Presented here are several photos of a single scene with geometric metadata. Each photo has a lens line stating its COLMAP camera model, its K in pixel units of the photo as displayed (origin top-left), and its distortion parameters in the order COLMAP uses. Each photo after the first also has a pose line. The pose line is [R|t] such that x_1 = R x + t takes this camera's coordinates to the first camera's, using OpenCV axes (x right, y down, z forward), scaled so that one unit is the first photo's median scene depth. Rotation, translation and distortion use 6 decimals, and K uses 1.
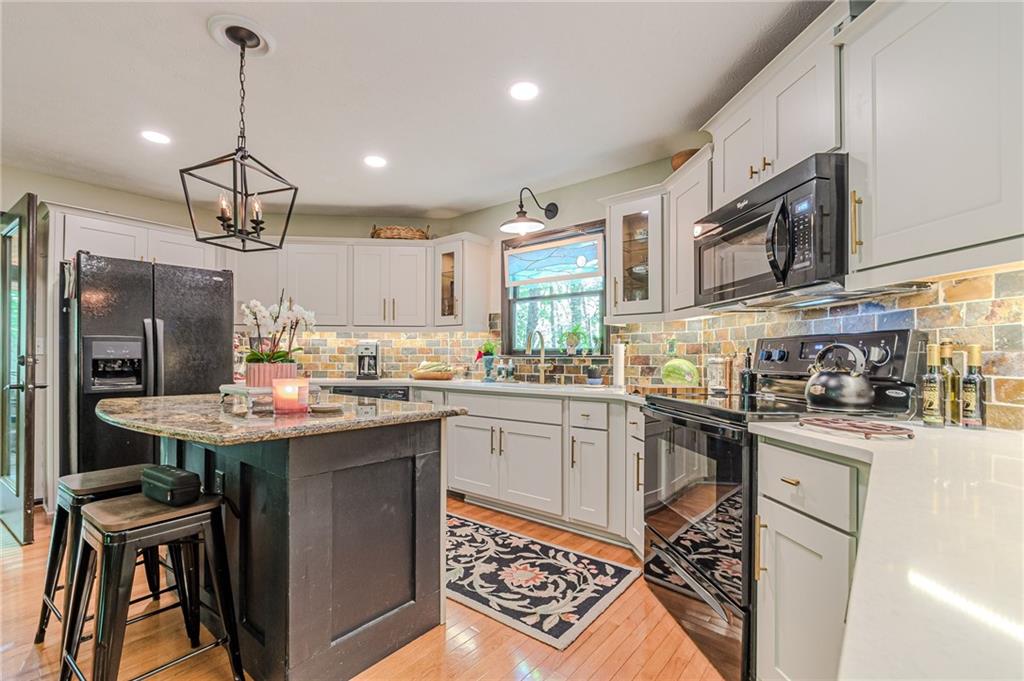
lens RADIAL K [[453.7, 0, 506.8], [0, 453.7, 355.4], [0, 0, 1]] dist [0.004226, -0.002578]
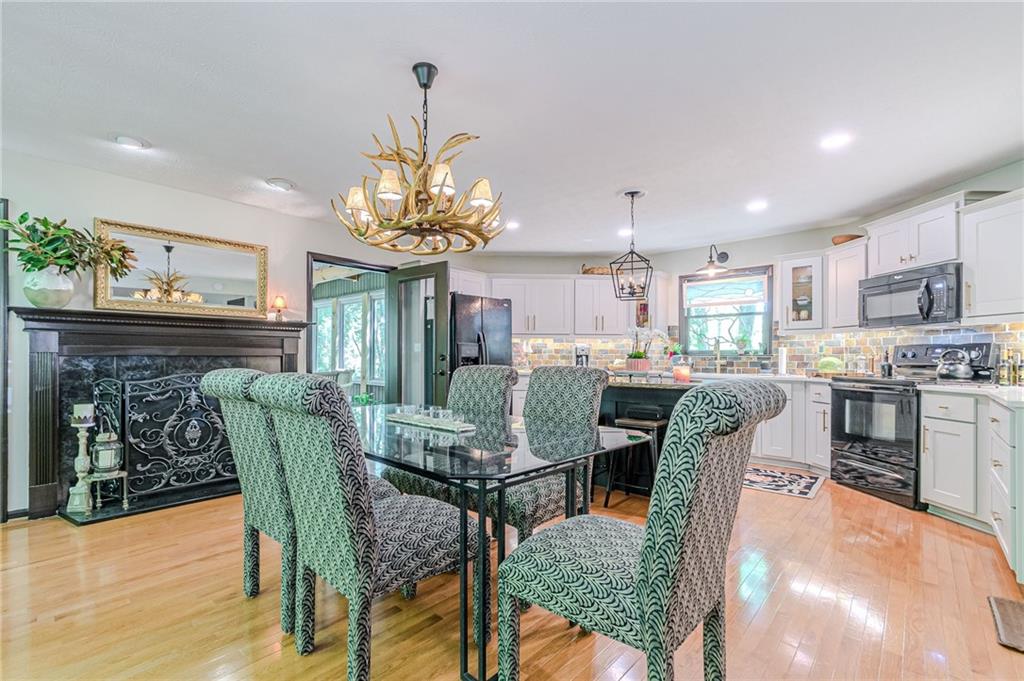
lens RADIAL K [[453.7, 0, 508.8], [0, 453.7, 353.4], [0, 0, 1]] dist [0.004226, -0.002578]
pose [[0.999096, -0.000146, -0.042520, -0.907947], [0.000037, 0.999997, -0.002561, -0.001050], [0.042521, 0.002557, 0.999092, -0.866377]]
